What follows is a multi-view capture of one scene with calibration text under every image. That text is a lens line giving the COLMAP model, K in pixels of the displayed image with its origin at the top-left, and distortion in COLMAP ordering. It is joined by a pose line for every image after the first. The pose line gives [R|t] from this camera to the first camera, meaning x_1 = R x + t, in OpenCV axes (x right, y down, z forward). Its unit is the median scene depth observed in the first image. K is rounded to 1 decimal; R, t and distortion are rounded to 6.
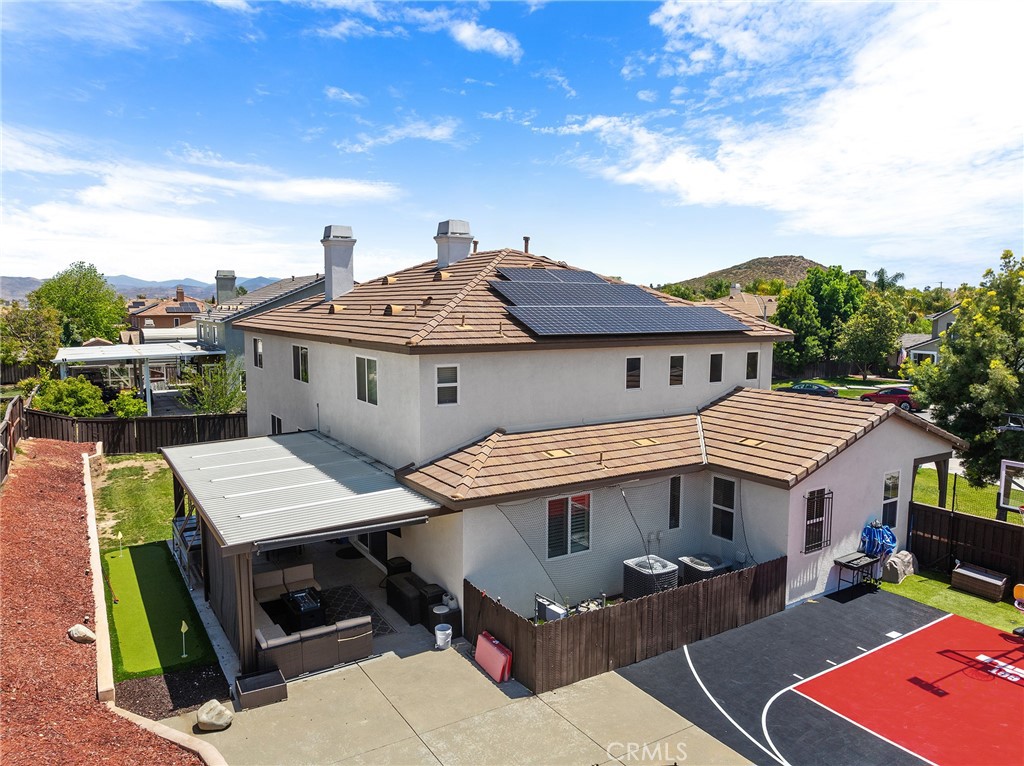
lens RADIAL K [[721.5, 0, 510.3], [0, 721.5, 381.1], [0, 0, 1]] dist [-0.043447, 0.003216]
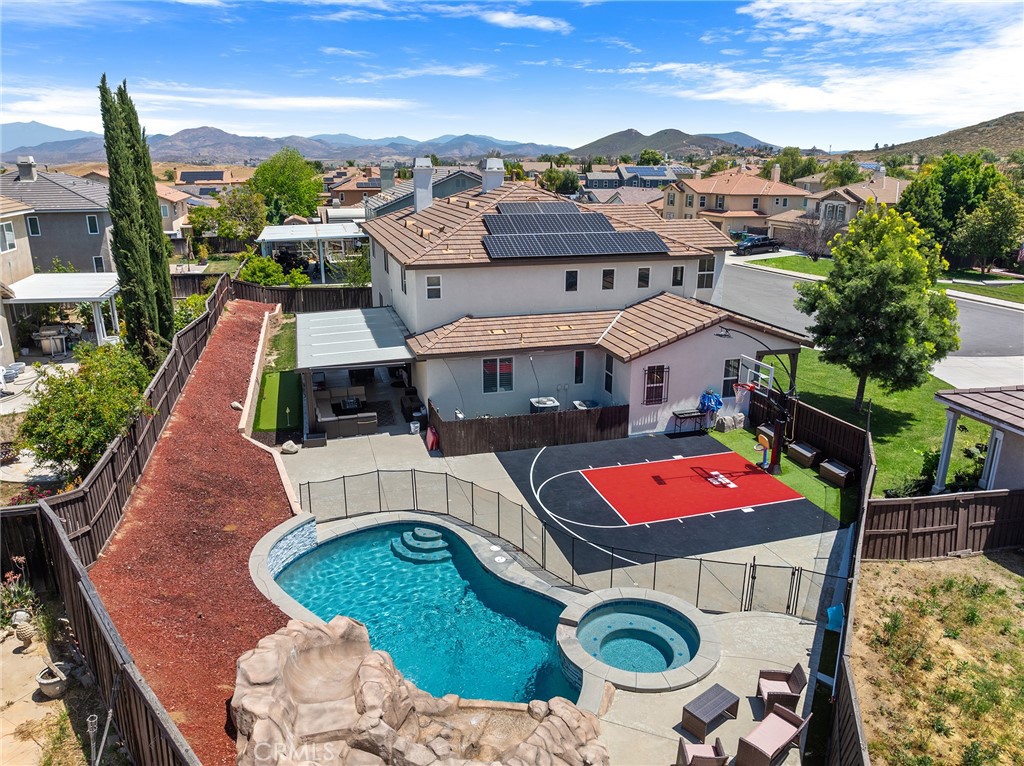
lens RADIAL K [[721.5, 0, 510.9], [0, 721.5, 378.0], [0, 0, 1]] dist [-0.043447, 0.003216]
pose [[0.962451, 0.077658, -0.260110, 0.527920], [-0.028332, 0.981709, 0.188266, -0.106231], [0.269973, -0.173827, 0.947047, -0.567915]]
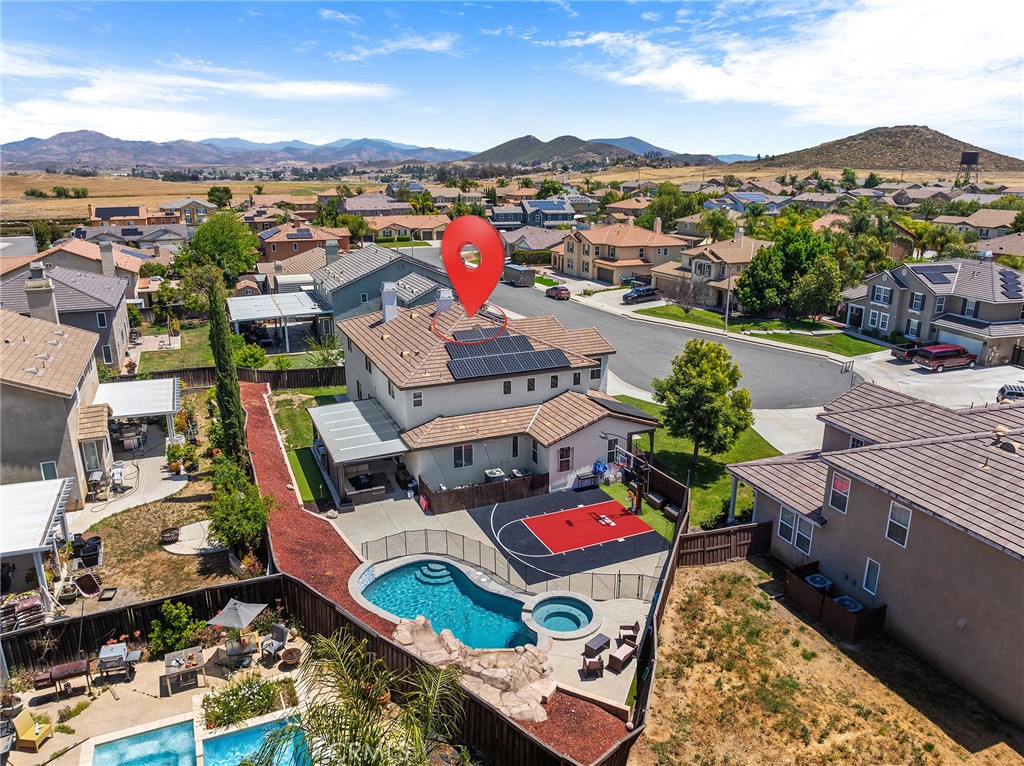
lens RADIAL K [[721.5, 0, 510.7], [0, 721.5, 382.0], [0, 0, 1]] dist [-0.043447, 0.003216]
pose [[0.989990, 0.041626, -0.134857, 0.561587], [-0.015968, 0.982416, 0.186019, -0.518290], [0.140229, -0.182004, 0.973247, -1.370895]]
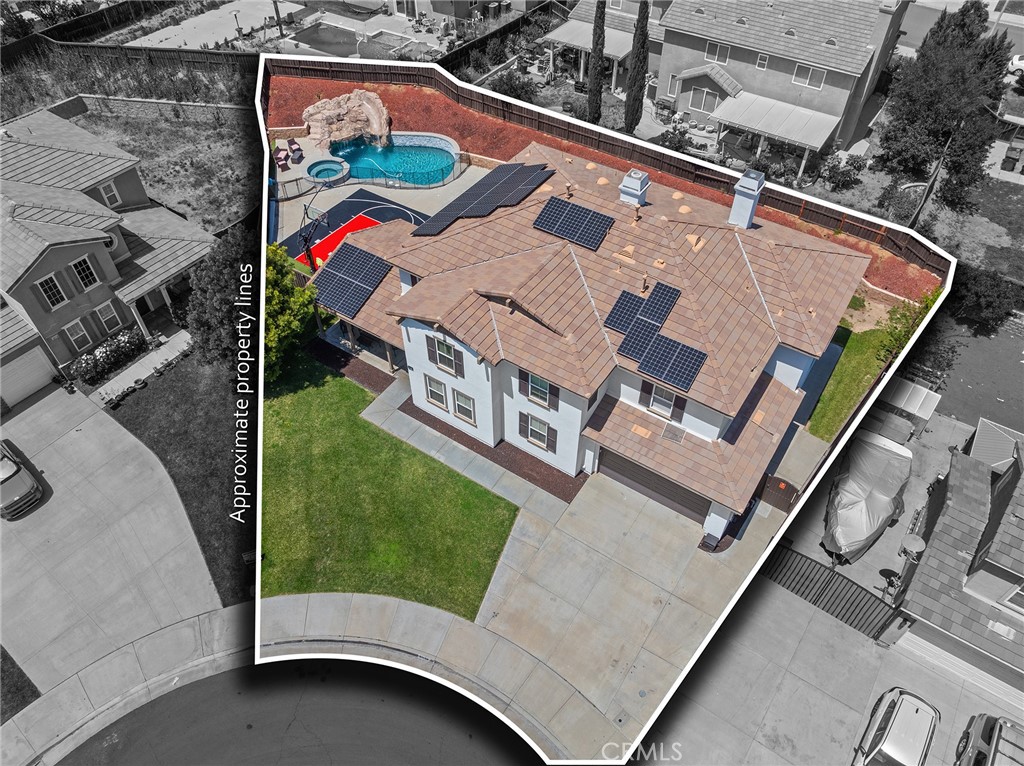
lens RADIAL K [[721.5, 0, 513.0], [0, 721.5, 380.2], [0, 0, 1]] dist [-0.043447, 0.003216]
pose [[-0.912262, 0.294156, -0.285045, 0.866443], [-0.046899, 0.616312, 0.786105, -1.458188], [0.406914, 0.730501, -0.548442, 2.810348]]
